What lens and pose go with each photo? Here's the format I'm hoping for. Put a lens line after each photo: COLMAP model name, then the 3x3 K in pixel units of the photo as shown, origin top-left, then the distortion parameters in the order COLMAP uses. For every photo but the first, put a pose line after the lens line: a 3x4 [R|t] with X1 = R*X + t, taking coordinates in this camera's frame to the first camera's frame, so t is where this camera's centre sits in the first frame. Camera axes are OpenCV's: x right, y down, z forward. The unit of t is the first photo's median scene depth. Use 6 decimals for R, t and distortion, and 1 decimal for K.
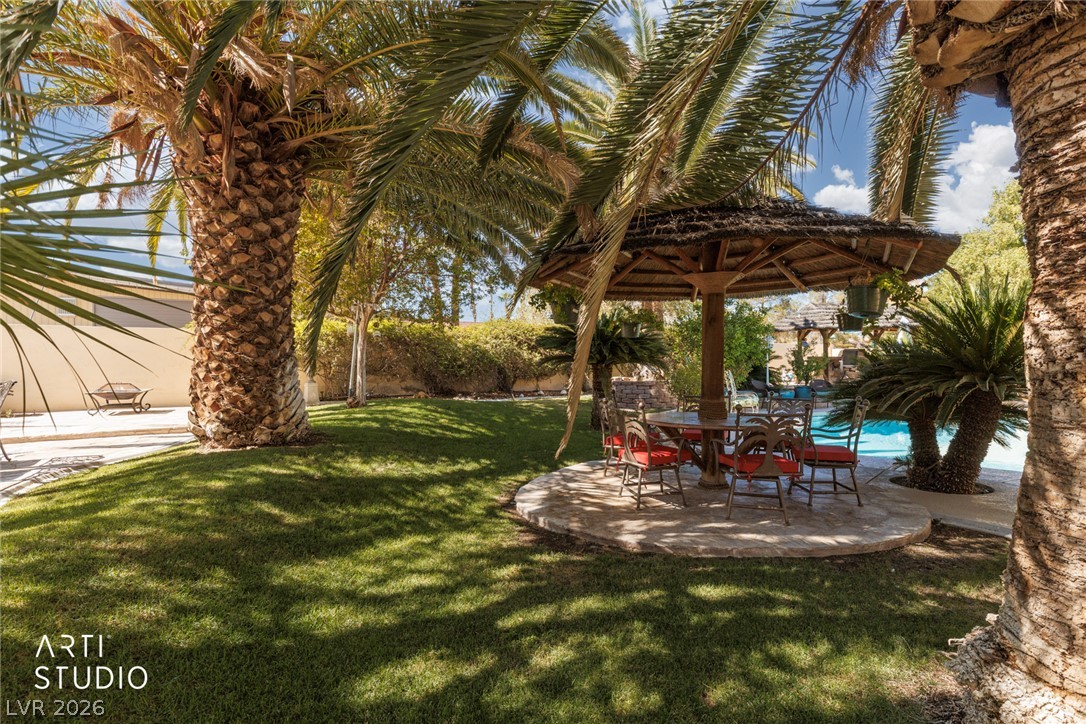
lens RADIAL K [[520.9, 0, 547.4], [0, 520.9, 356.7], [0, 0, 1]] dist [-0.010101, 0.000193]
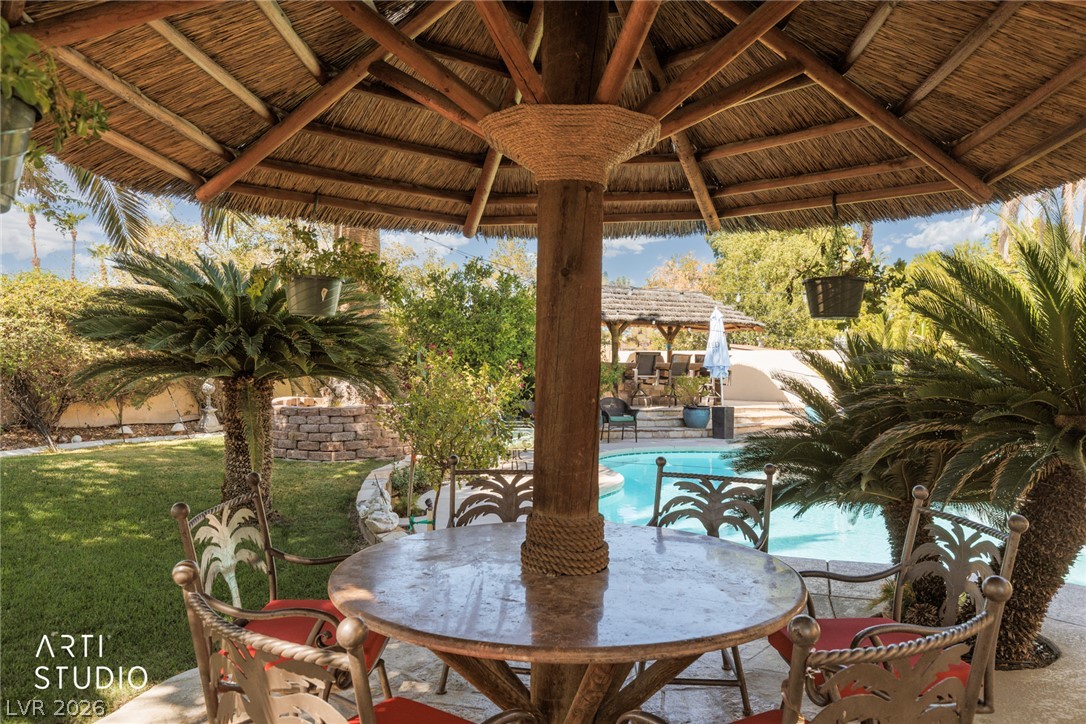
lens RADIAL K [[730.3, 0, 551.4], [0, 730.3, 360.7], [0, 0, 1]] dist [0.001213, 0.000032]
pose [[0.893688, 0.013388, 0.448488, 0.046760], [-0.016205, 0.999866, 0.002443, -0.005415], [-0.448395, -0.009451, 0.893785, 0.271026]]
